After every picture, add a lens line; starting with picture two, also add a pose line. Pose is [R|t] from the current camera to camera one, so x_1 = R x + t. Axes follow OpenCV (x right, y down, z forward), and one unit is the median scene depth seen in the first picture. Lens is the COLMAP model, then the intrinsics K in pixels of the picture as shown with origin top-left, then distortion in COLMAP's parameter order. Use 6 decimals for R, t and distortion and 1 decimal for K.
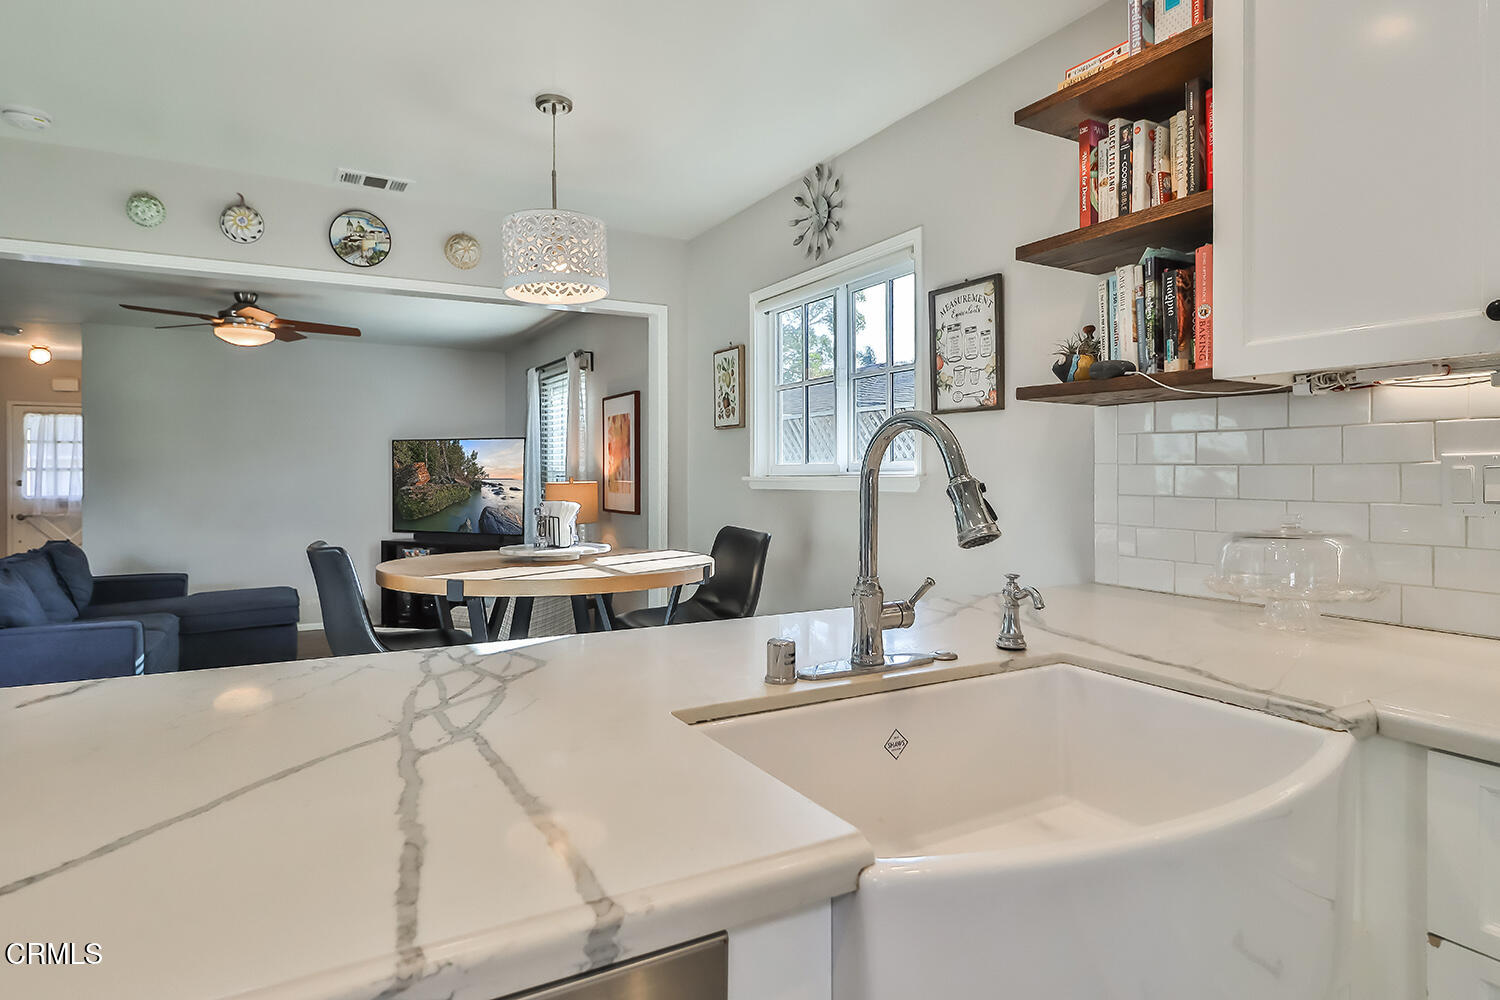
lens RADIAL K [[816.6, 0, 756.9], [0, 816.6, 486.4], [0, 0, 1]] dist [-0.001644, -0.001430]
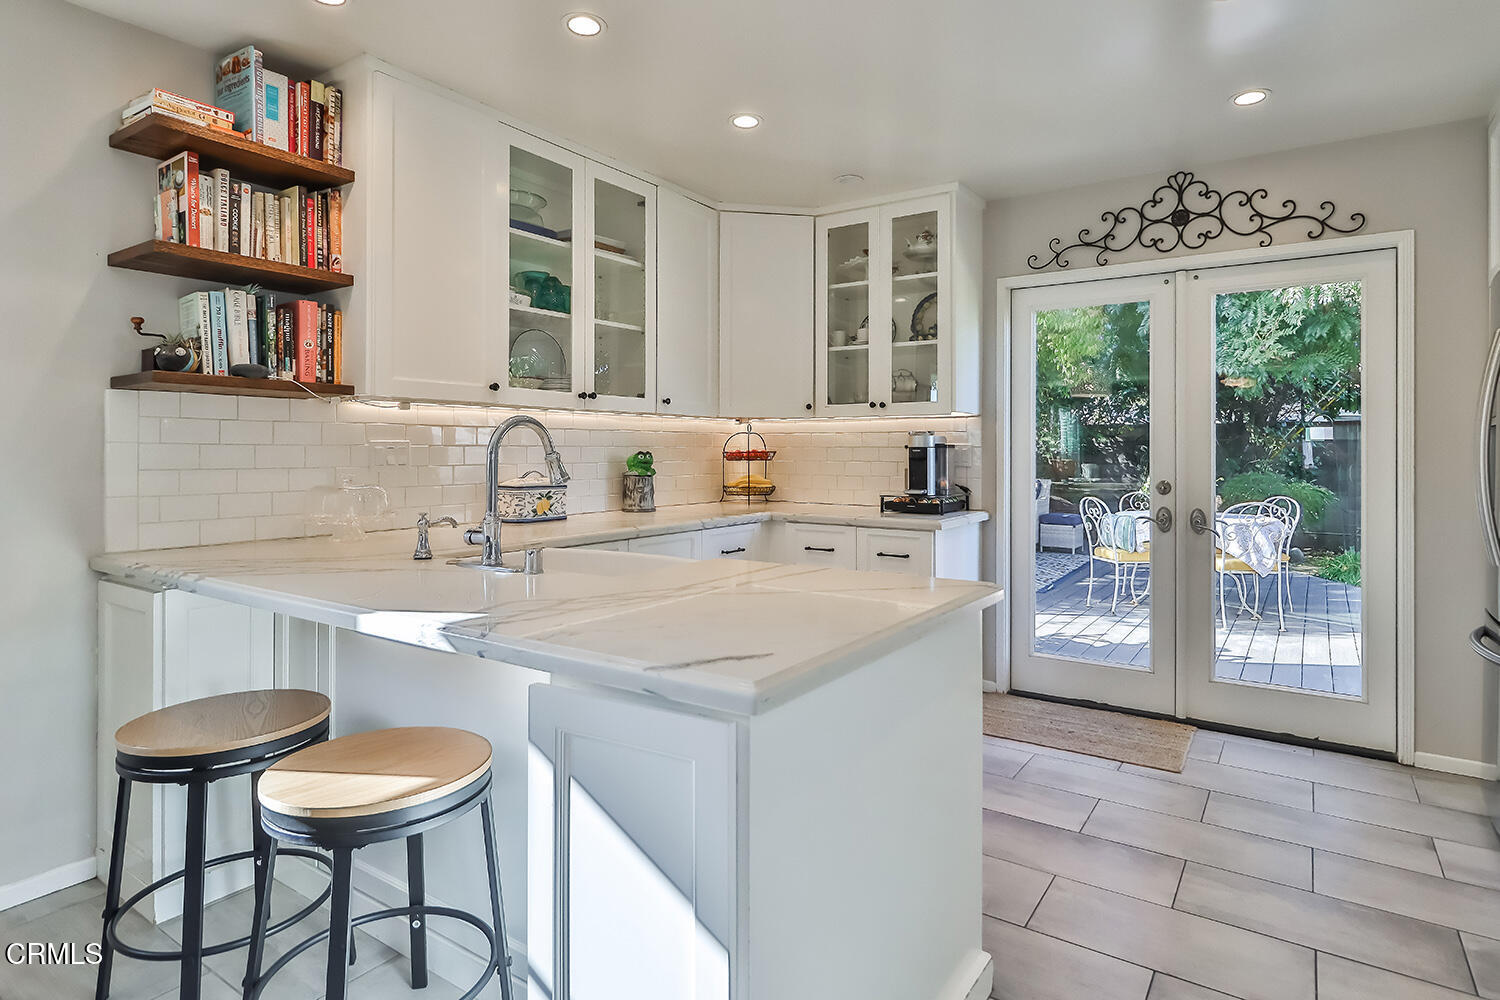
lens RADIAL K [[816.6, 0, 767.8], [0, 816.6, 444.6], [0, 0, 1]] dist [-0.001644, -0.001430]
pose [[-0.435094, 0.010547, 0.900323, -0.322285], [0.017631, 0.999839, -0.003192, -0.002287], [-0.900212, 0.014485, -0.435210, 0.243573]]
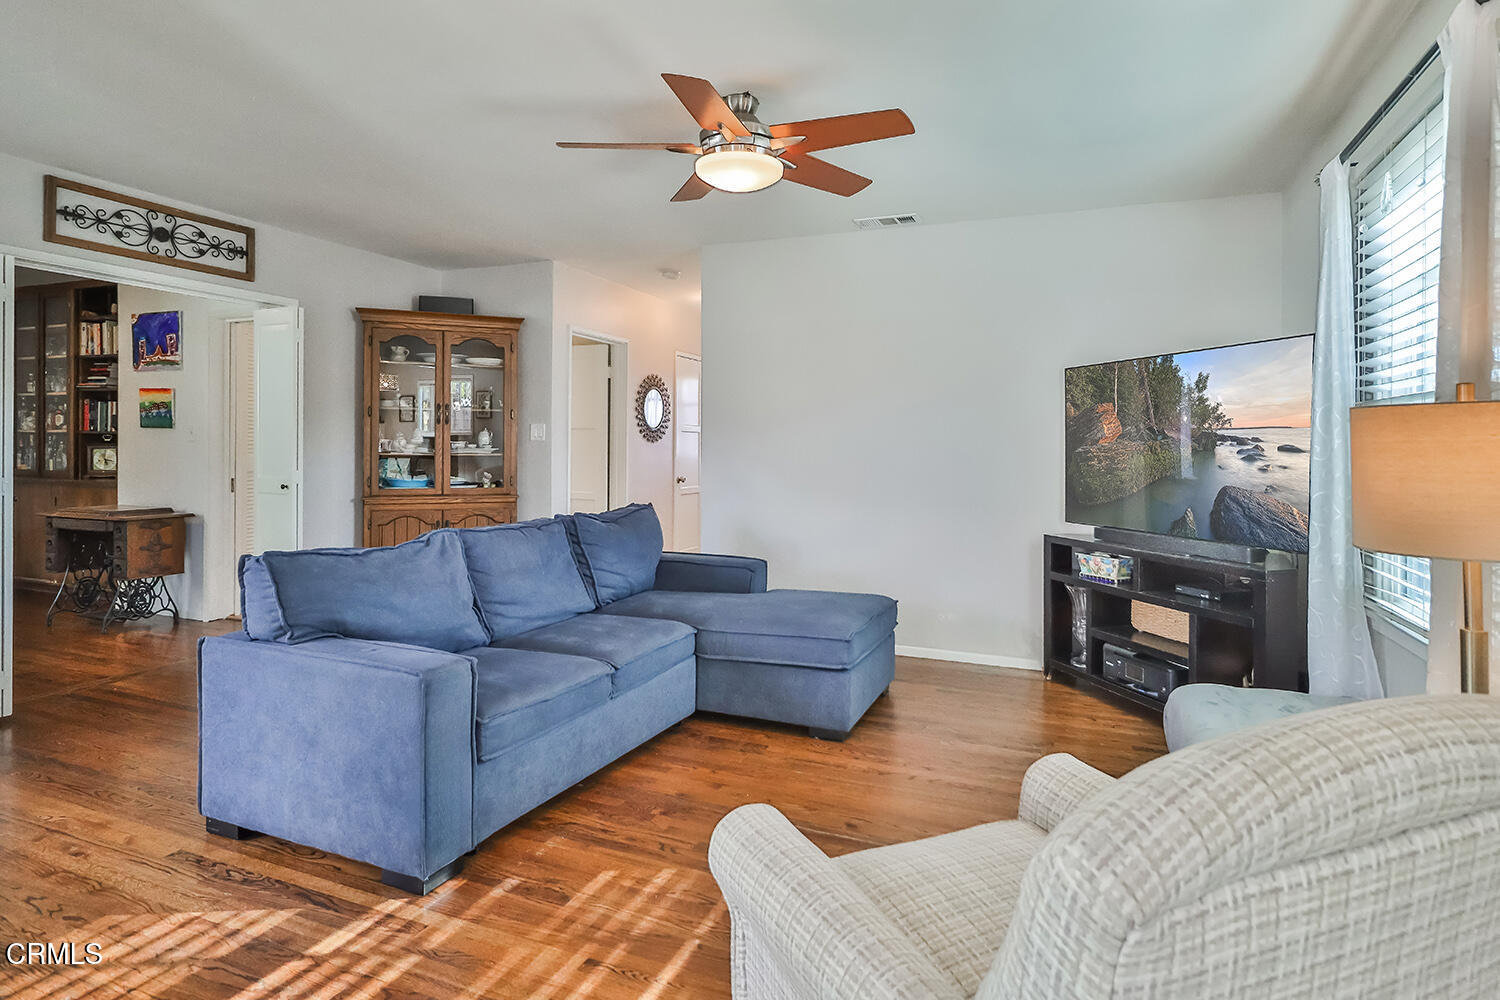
lens RADIAL K [[816.6, 0, 757.7], [0, 816.6, 442.4], [0, 0, 1]] dist [-0.001644, -0.001430]
pose [[0.609315, 0.000210, -0.792928, -0.133348], [-0.020569, 0.999668, -0.015541, 0.014060], [0.792661, 0.025779, 0.609117, 0.555538]]
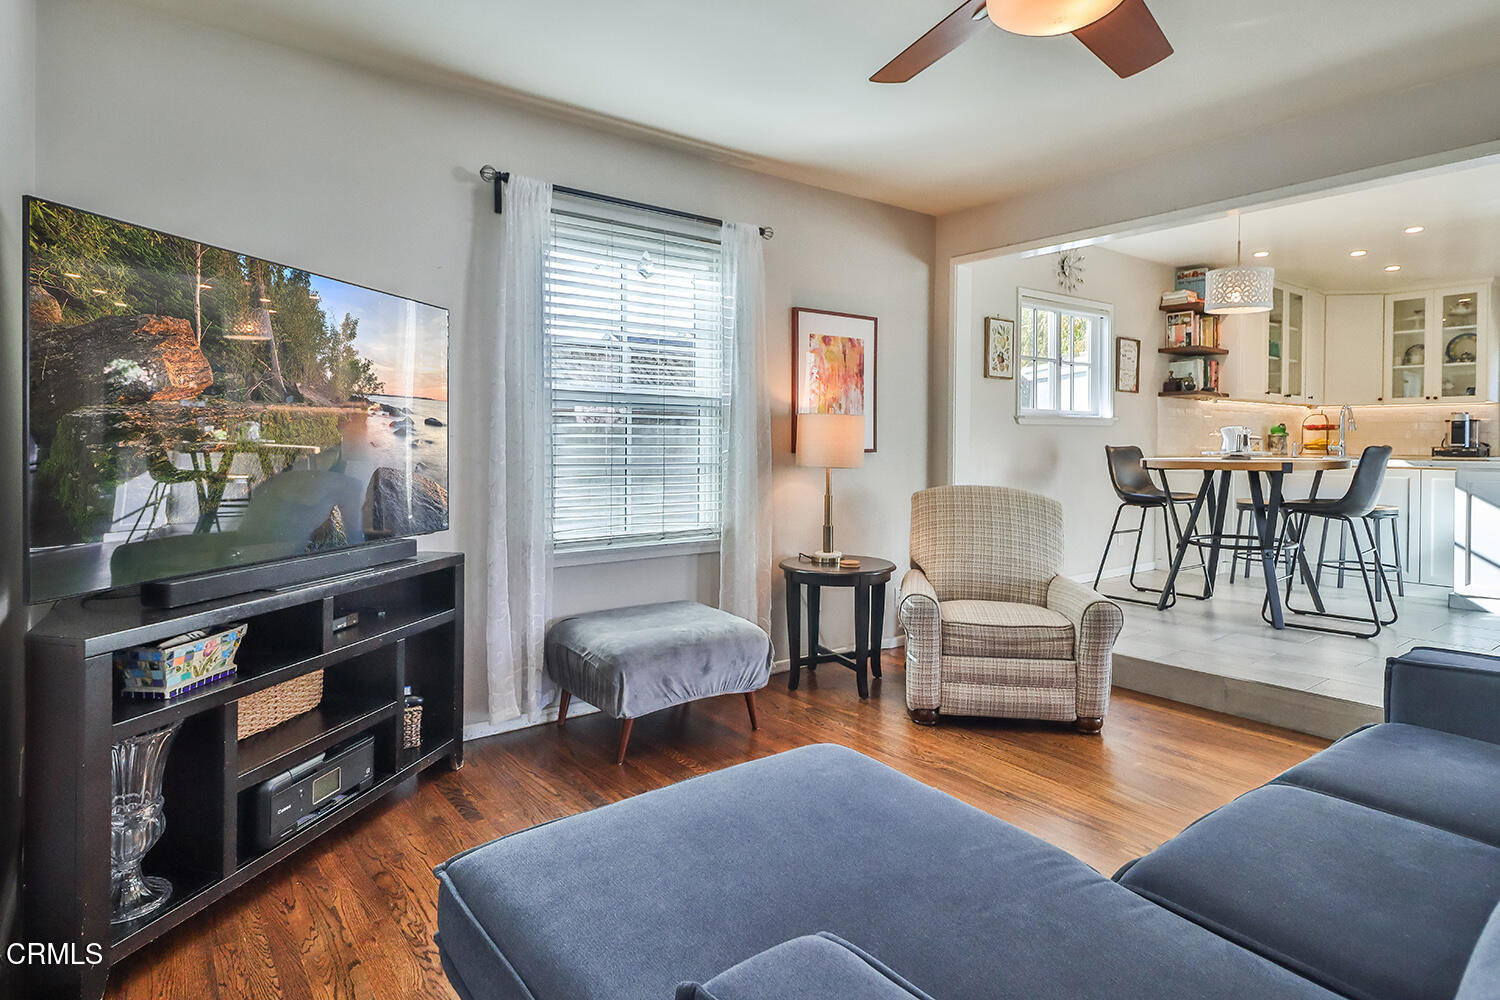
lens RADIAL K [[816.6, 0, 741.1], [0, 816.6, 445.3], [0, 0, 1]] dist [-0.001644, -0.001430]
pose [[-0.111330, -0.003155, 0.993778, -0.838707], [0.012179, 0.999916, 0.004539, 0.016939], [-0.993709, 0.012609, -0.111283, 1.004954]]
